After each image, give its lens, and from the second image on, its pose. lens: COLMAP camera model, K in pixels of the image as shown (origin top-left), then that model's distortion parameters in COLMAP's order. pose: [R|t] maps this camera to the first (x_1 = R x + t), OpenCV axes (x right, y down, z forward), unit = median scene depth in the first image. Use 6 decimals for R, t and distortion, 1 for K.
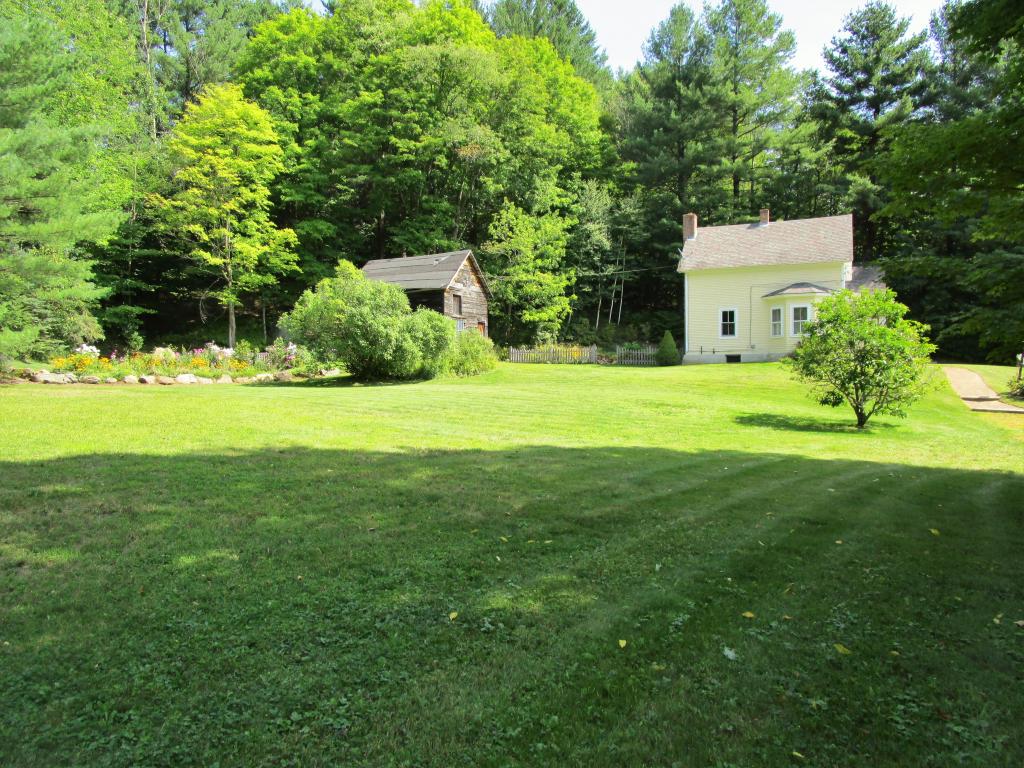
lens RADIAL K [[711.3, 0, 512.0], [0, 711.3, 384.0], [0, 0, 1]] dist [-0.007871, -0.001430]
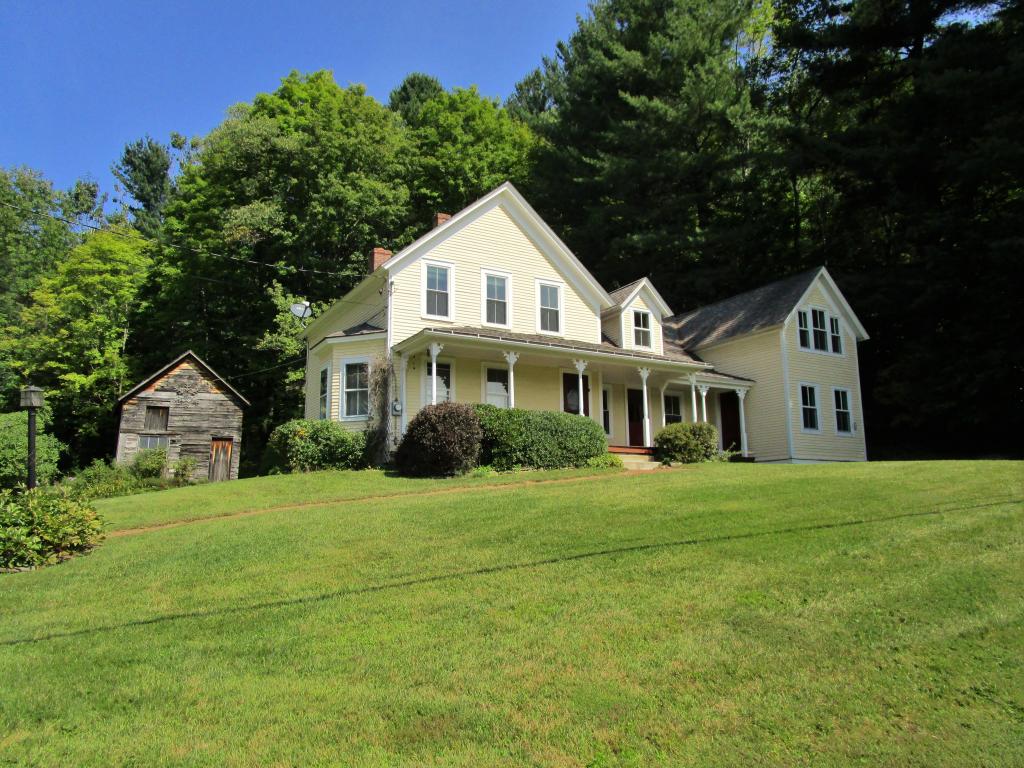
lens RADIAL K [[711.3, 0, 512.0], [0, 711.3, 384.0], [0, 0, 1]] dist [-0.007871, -0.001430]
pose [[0.834208, -0.113656, -0.539610, 0.704027], [0.022451, 0.984719, -0.172699, -0.002381], [0.550992, 0.131952, 0.824012, 0.561174]]
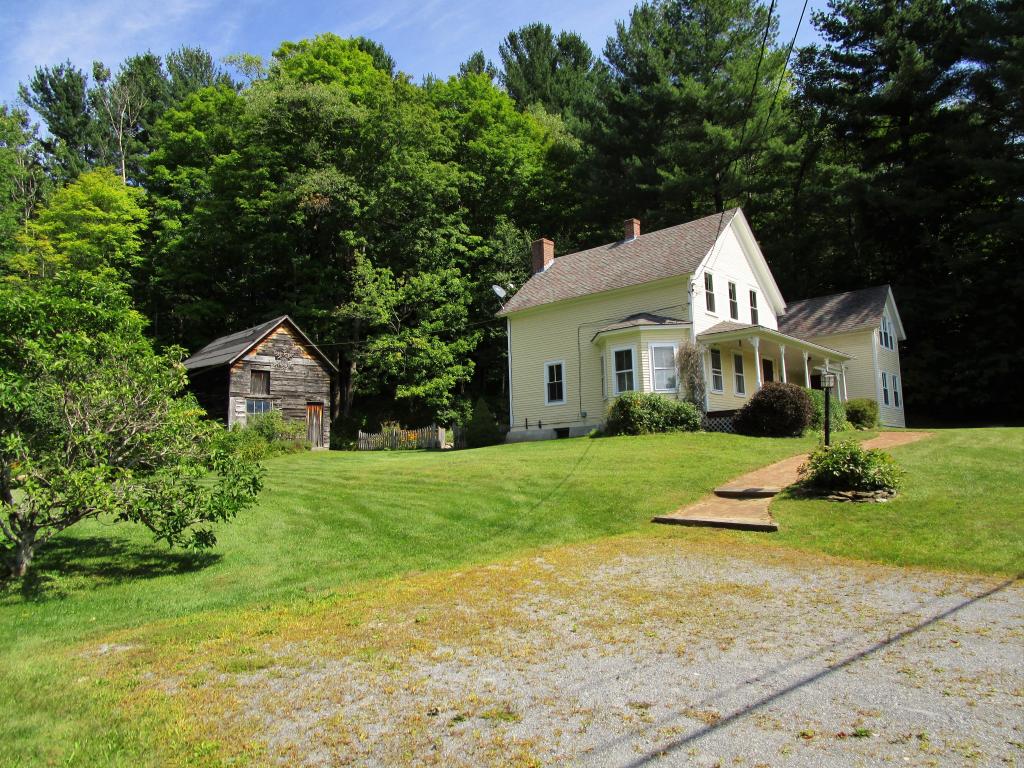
lens RADIAL K [[711.3, 0, 512.0], [0, 711.3, 384.0], [0, 0, 1]] dist [-0.007871, -0.001430]
pose [[0.959264, -0.066362, -0.274608, 0.423265], [0.034328, 0.992197, -0.119860, -0.003238], [0.280419, 0.105550, 0.954057, 0.314111]]
